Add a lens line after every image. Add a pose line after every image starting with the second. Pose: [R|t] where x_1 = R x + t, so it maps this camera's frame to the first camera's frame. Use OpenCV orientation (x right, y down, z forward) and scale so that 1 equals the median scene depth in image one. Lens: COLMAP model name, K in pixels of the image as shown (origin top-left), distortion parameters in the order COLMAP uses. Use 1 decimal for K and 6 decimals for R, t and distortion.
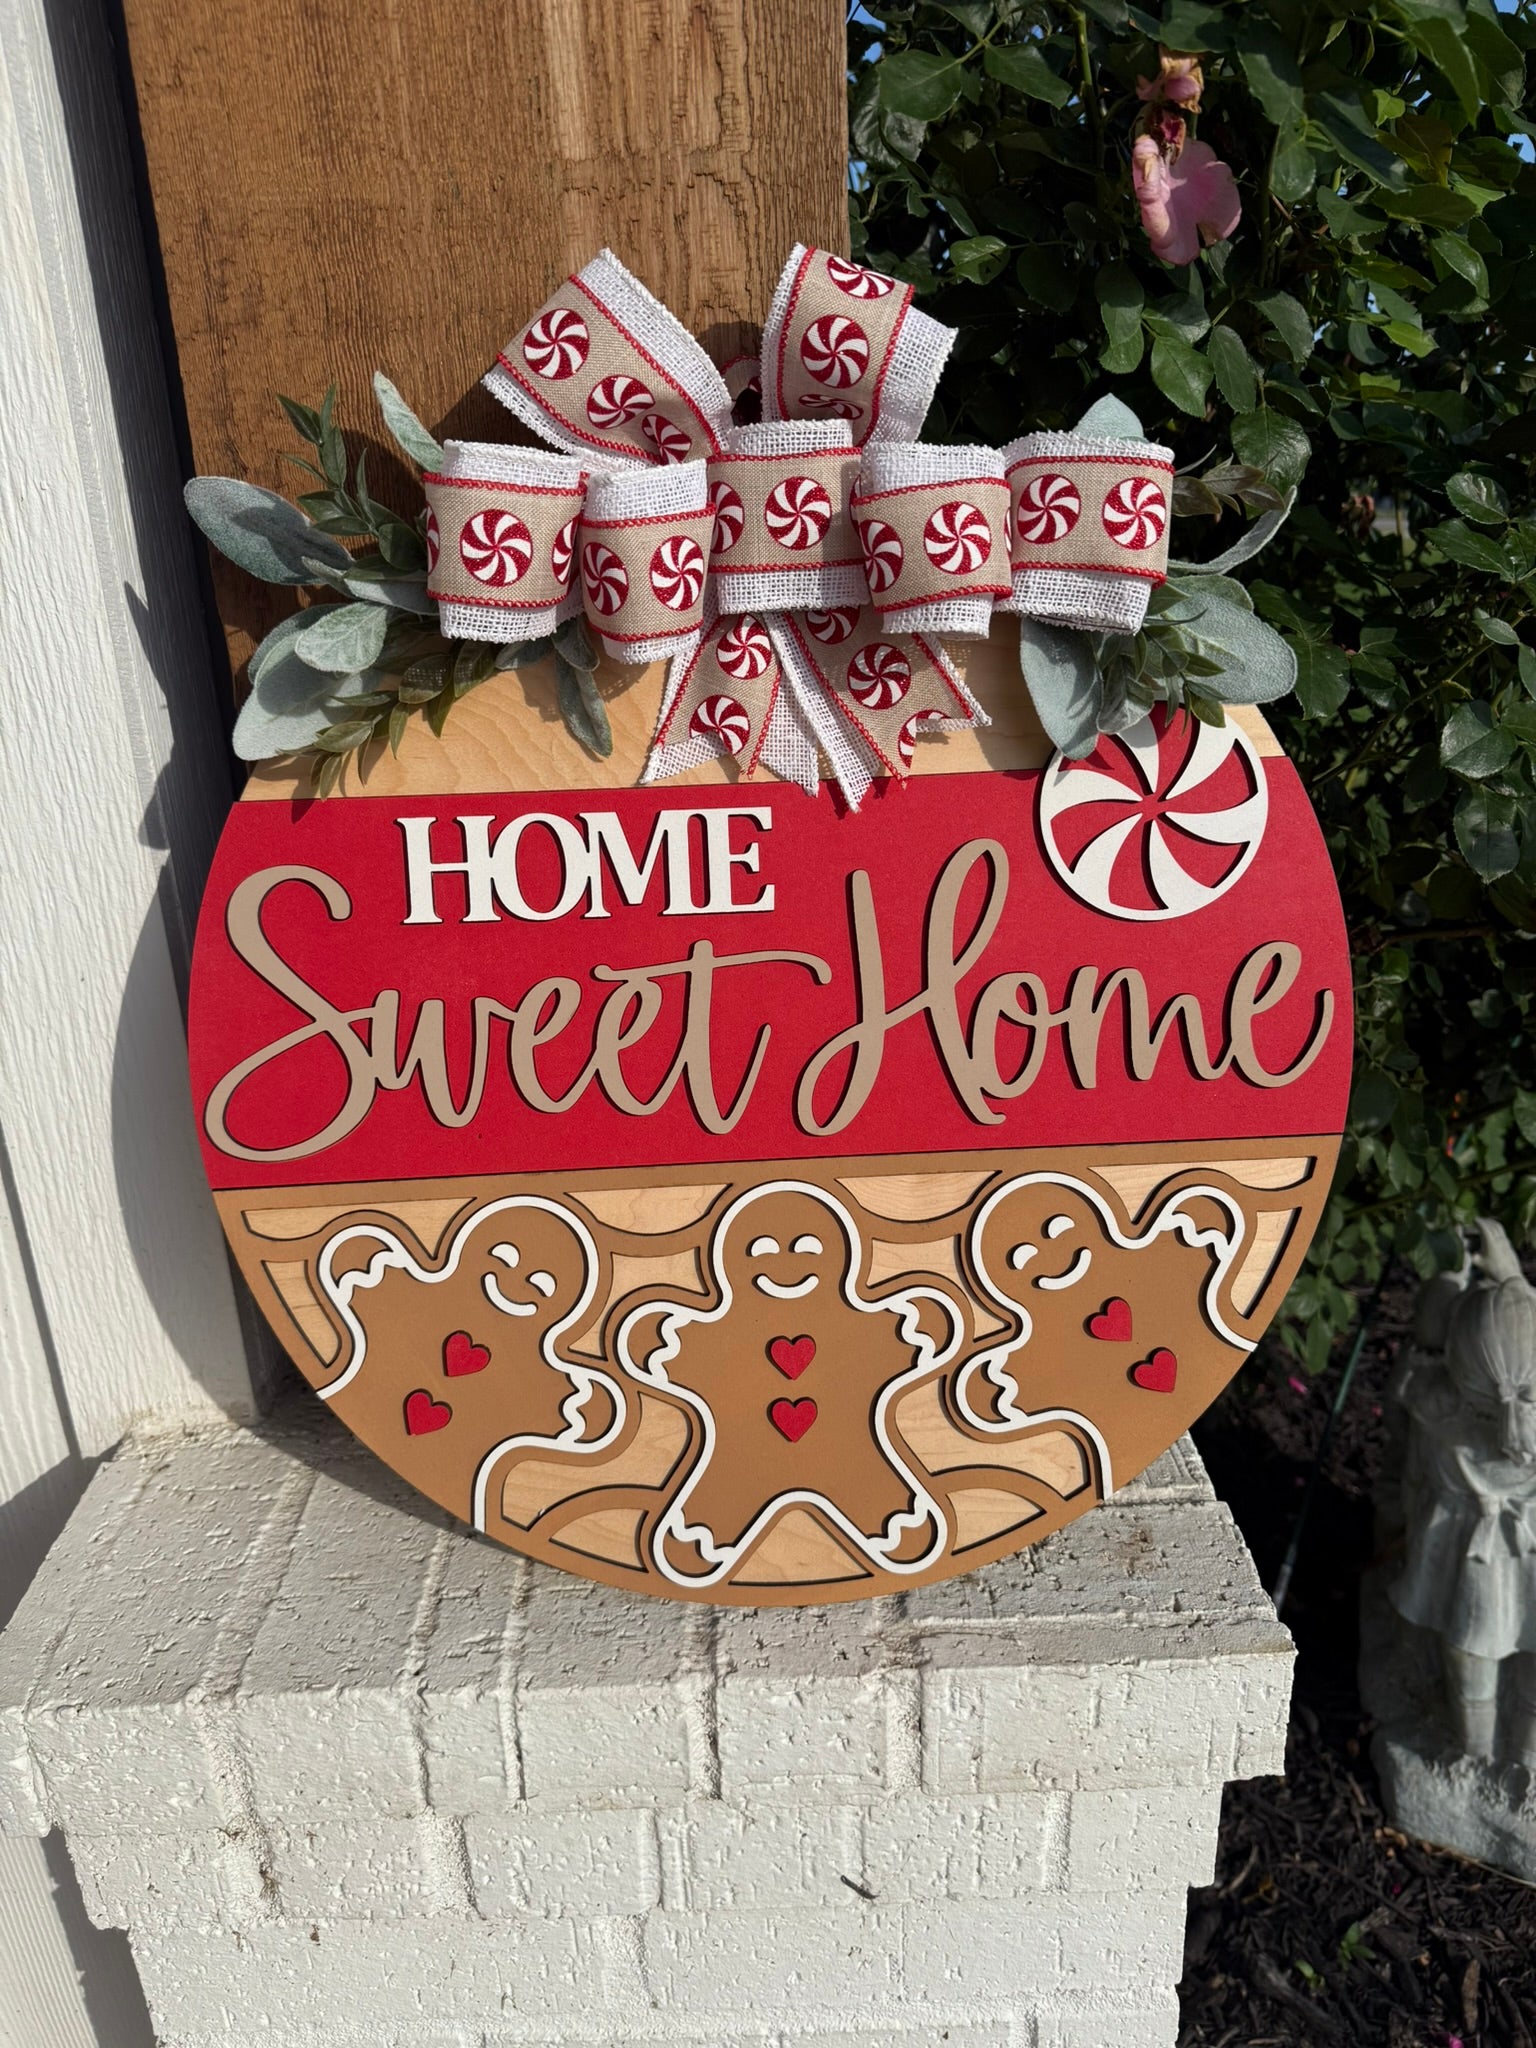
lens RADIAL K [[1496.7, 0, 761.1], [0, 1496.7, 1035.9], [0, 0, 1]] dist [-0.015771, -0.009657]
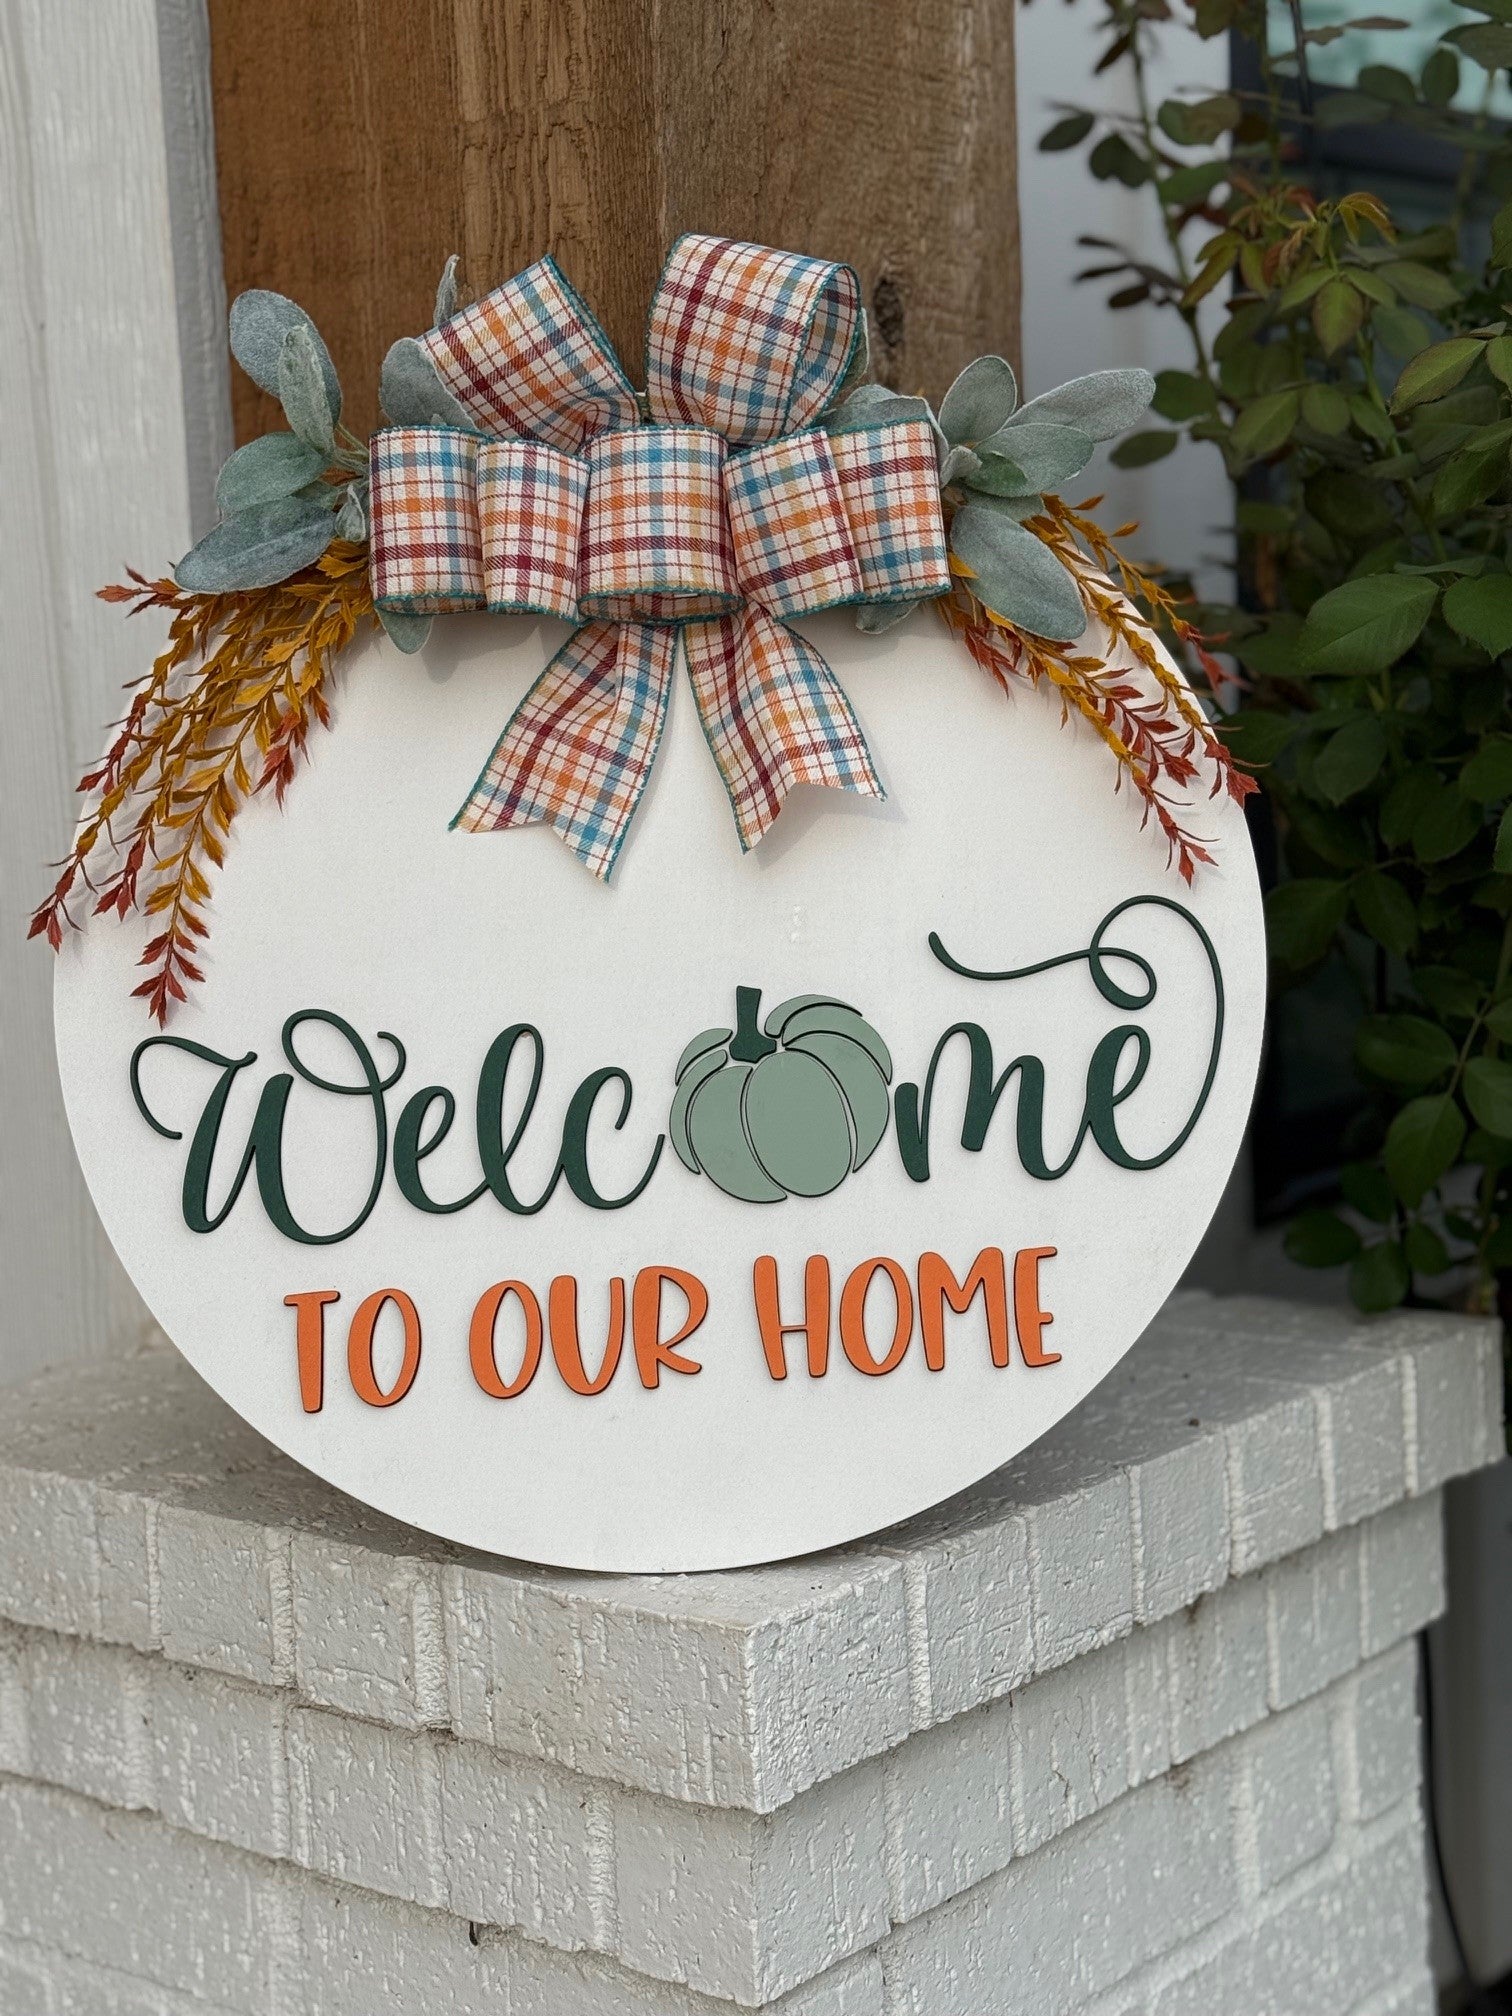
lens RADIAL K [[3348.1, 0, 712.8], [0, 3348.1, 997.7], [0, 0, 1]] dist [0.111835, 0.000000]
pose [[0.752539, 0.089949, -0.652375, 1.593815], [-0.222462, 0.967116, -0.123274, 0.298182], [0.619835, 0.237897, 0.747803, -0.584931]]
